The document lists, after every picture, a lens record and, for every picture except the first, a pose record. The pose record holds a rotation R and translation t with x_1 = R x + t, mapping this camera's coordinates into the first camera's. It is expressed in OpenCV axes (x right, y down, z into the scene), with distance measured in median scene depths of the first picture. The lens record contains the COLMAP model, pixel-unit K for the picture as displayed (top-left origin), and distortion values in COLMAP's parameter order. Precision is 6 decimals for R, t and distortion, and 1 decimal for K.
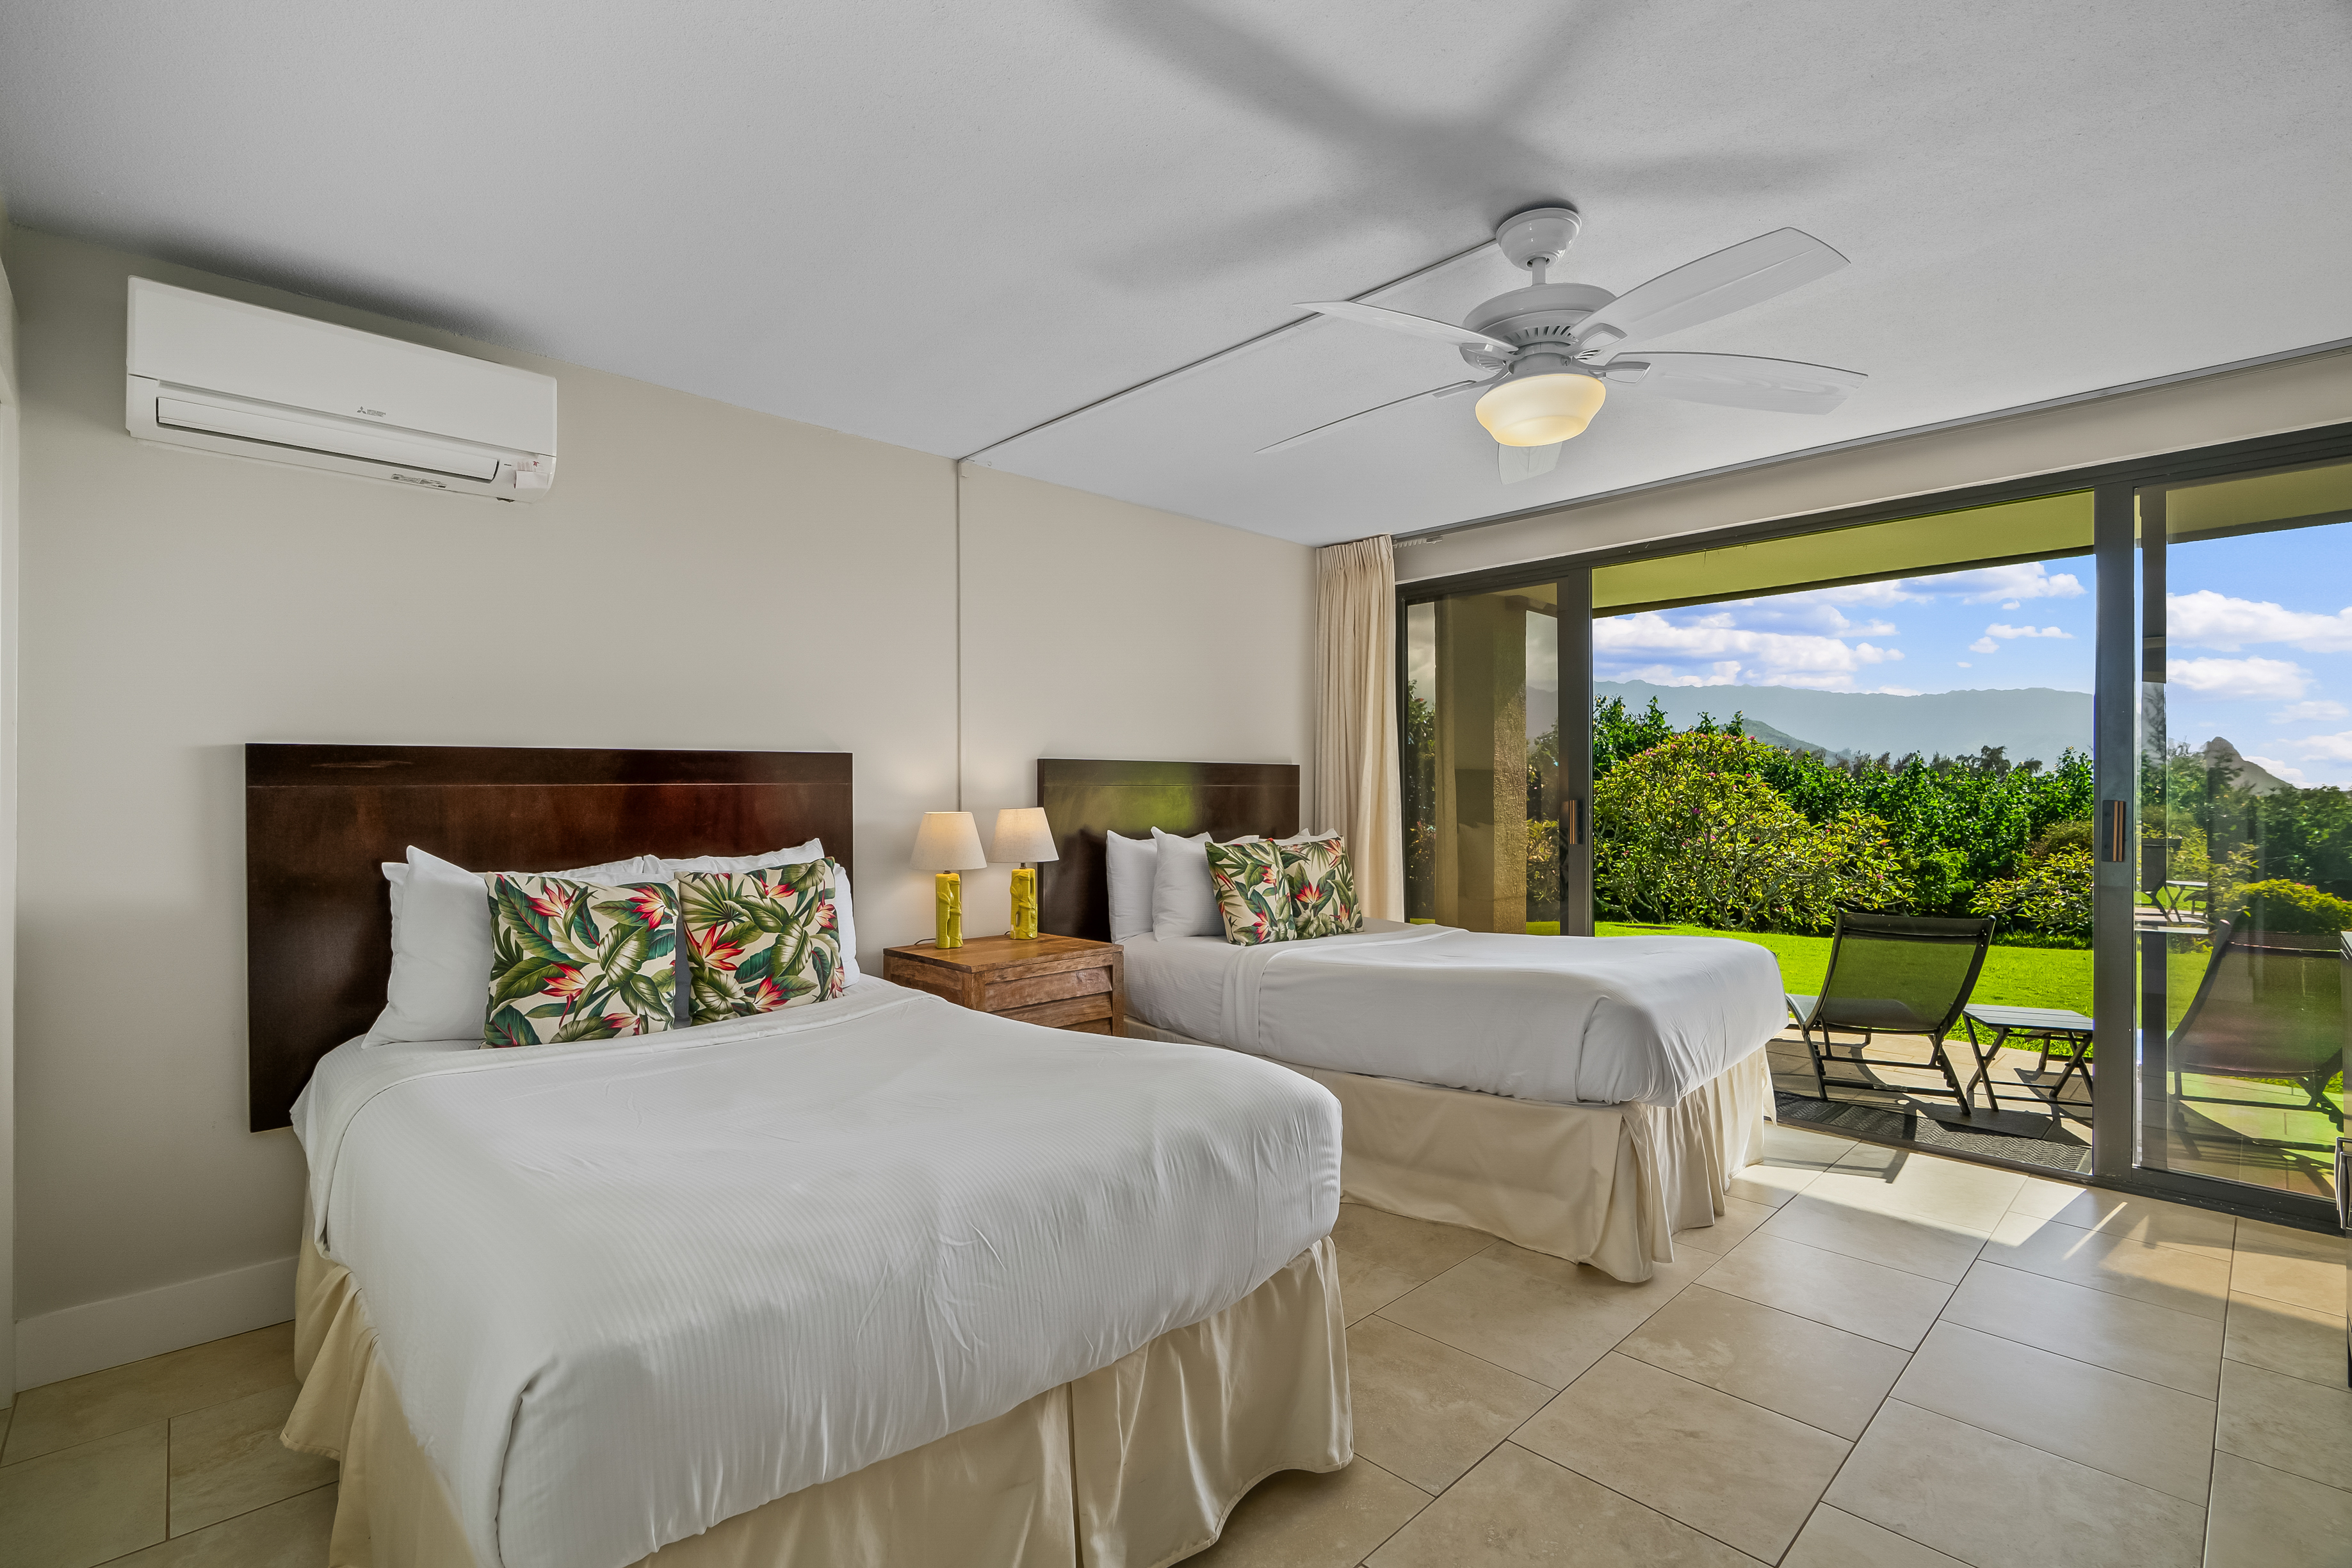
lens RADIAL K [[1070.9, 0, 1159.0], [0, 1070.9, 792.5], [0, 0, 1]] dist [-0.005502, 0.001774]
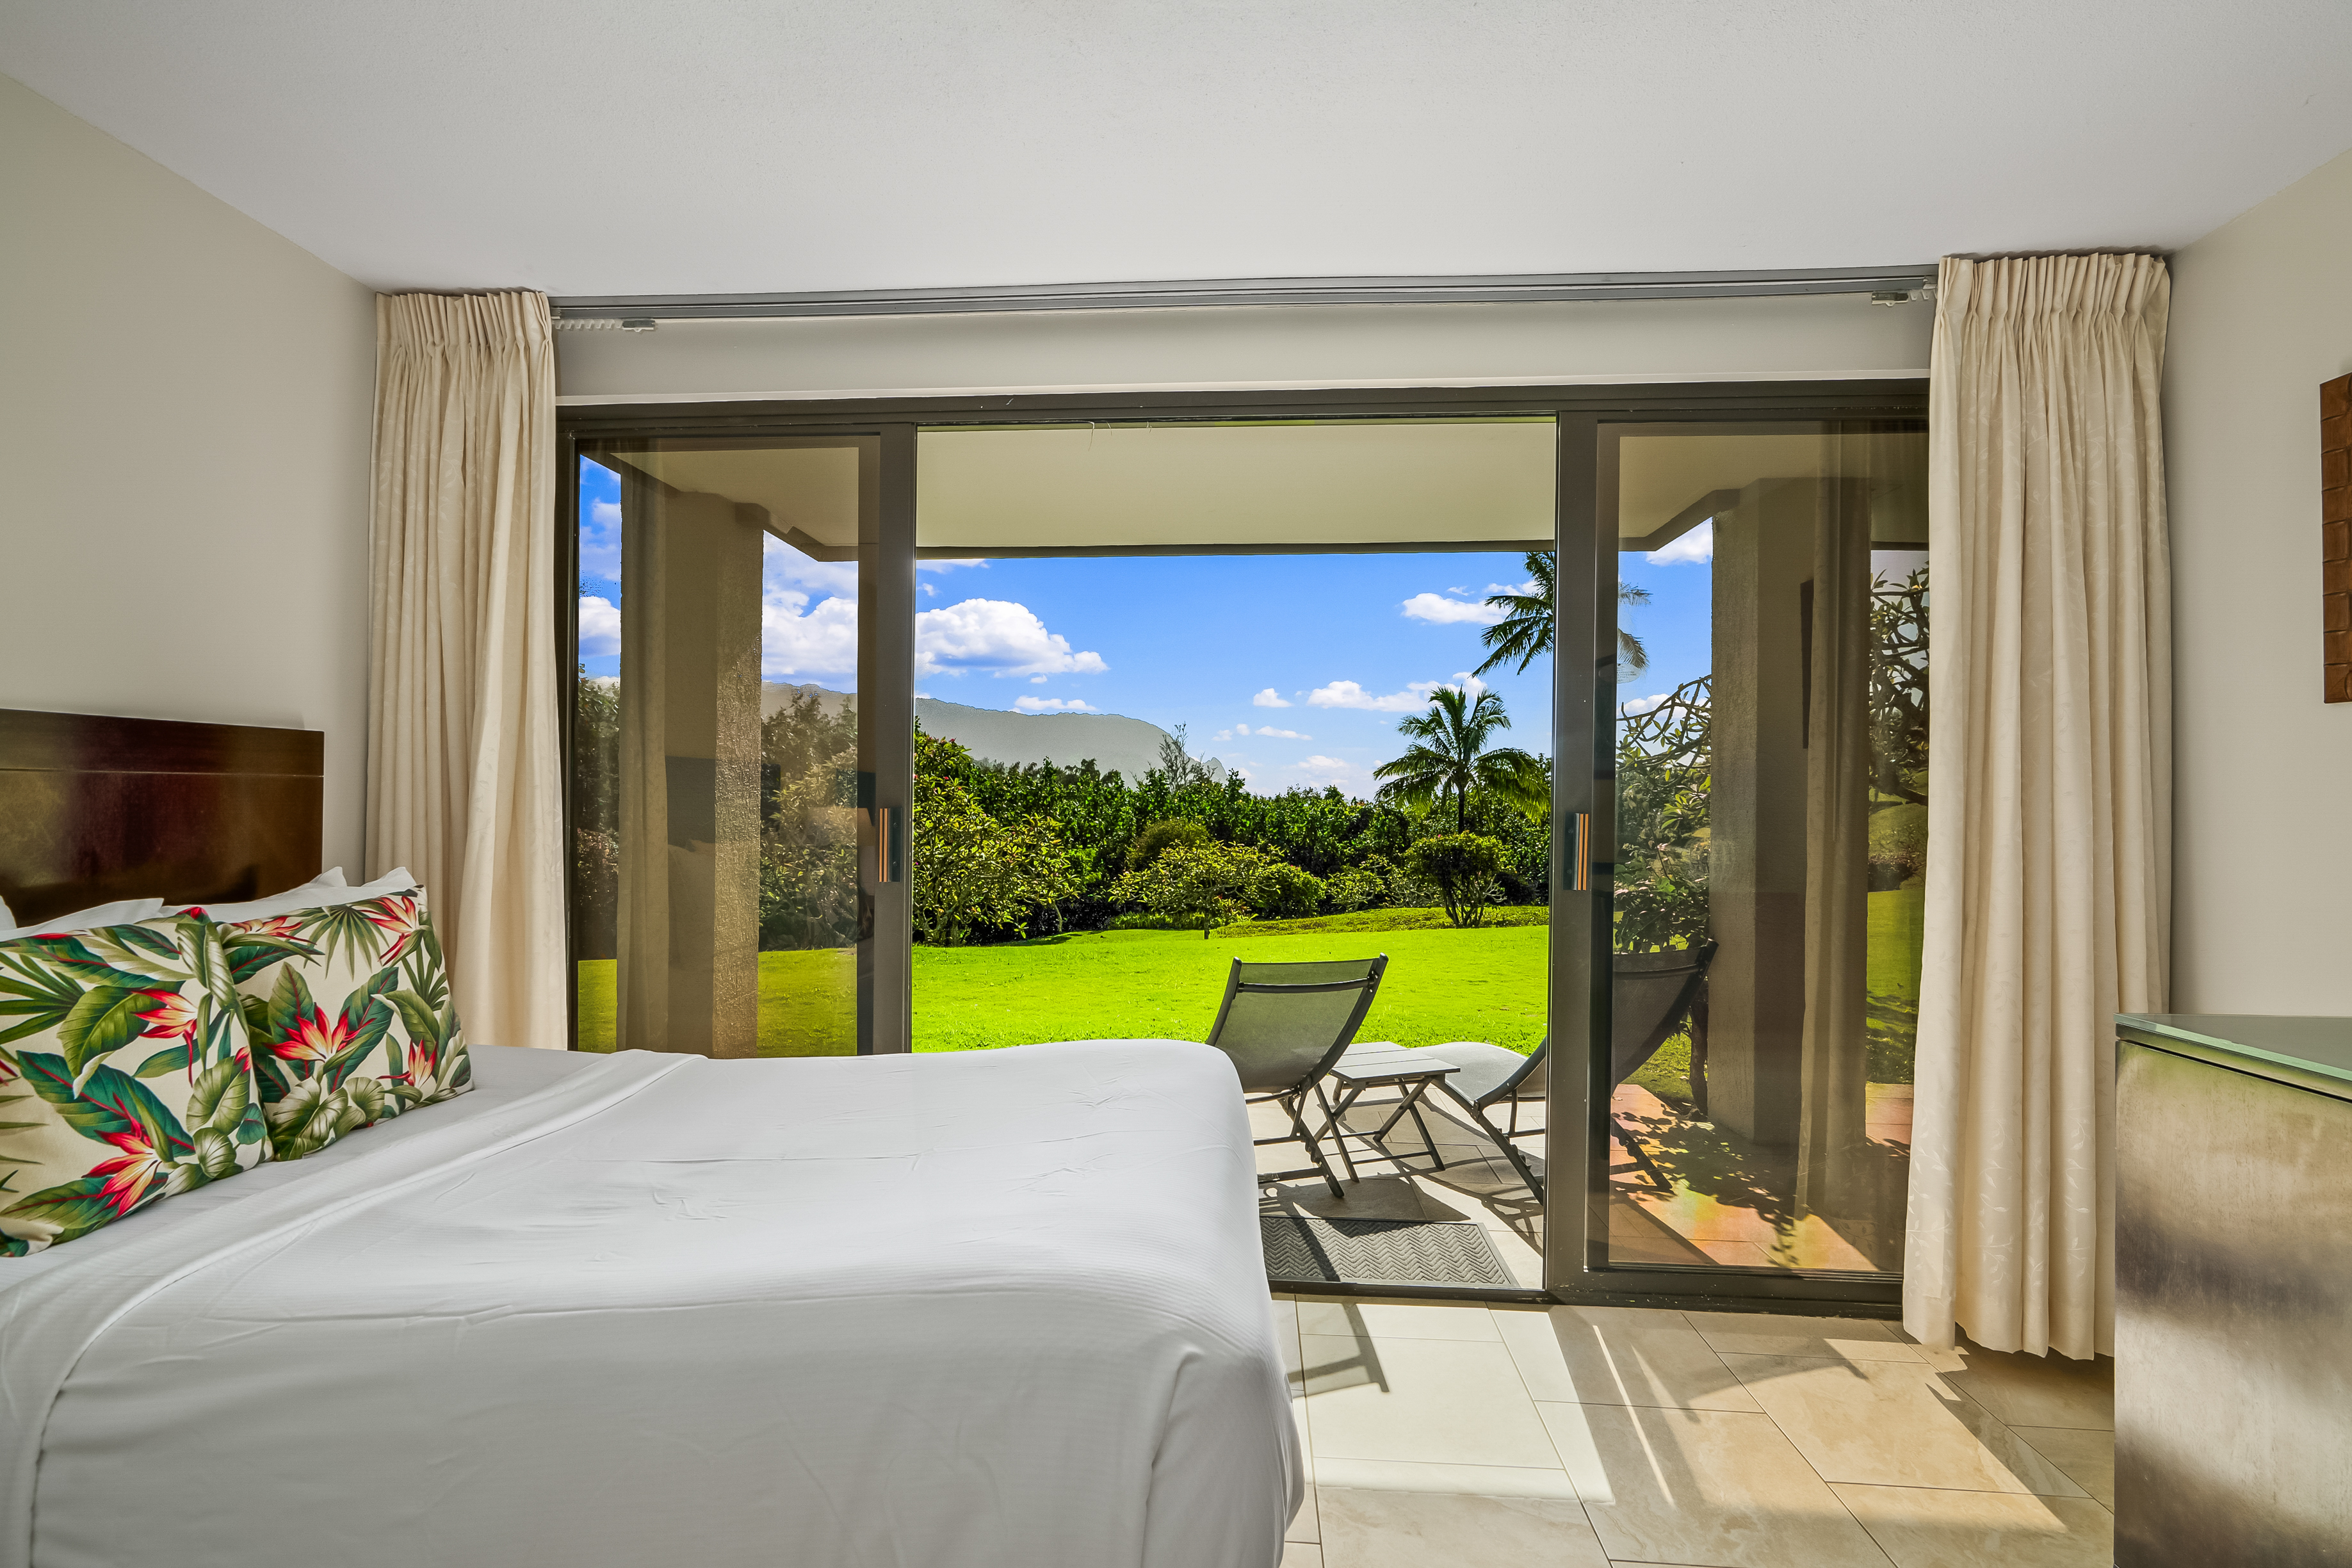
lens RADIAL K [[1070.9, 0, 1150.8], [0, 1070.9, 794.0], [0, 0, 1]] dist [-0.005502, 0.001774]
pose [[0.744631, 0.008014, 0.667428, 0.101104], [-0.008356, 0.999961, -0.002684, -0.000339], [-0.667424, -0.003578, 0.744670, 0.466039]]
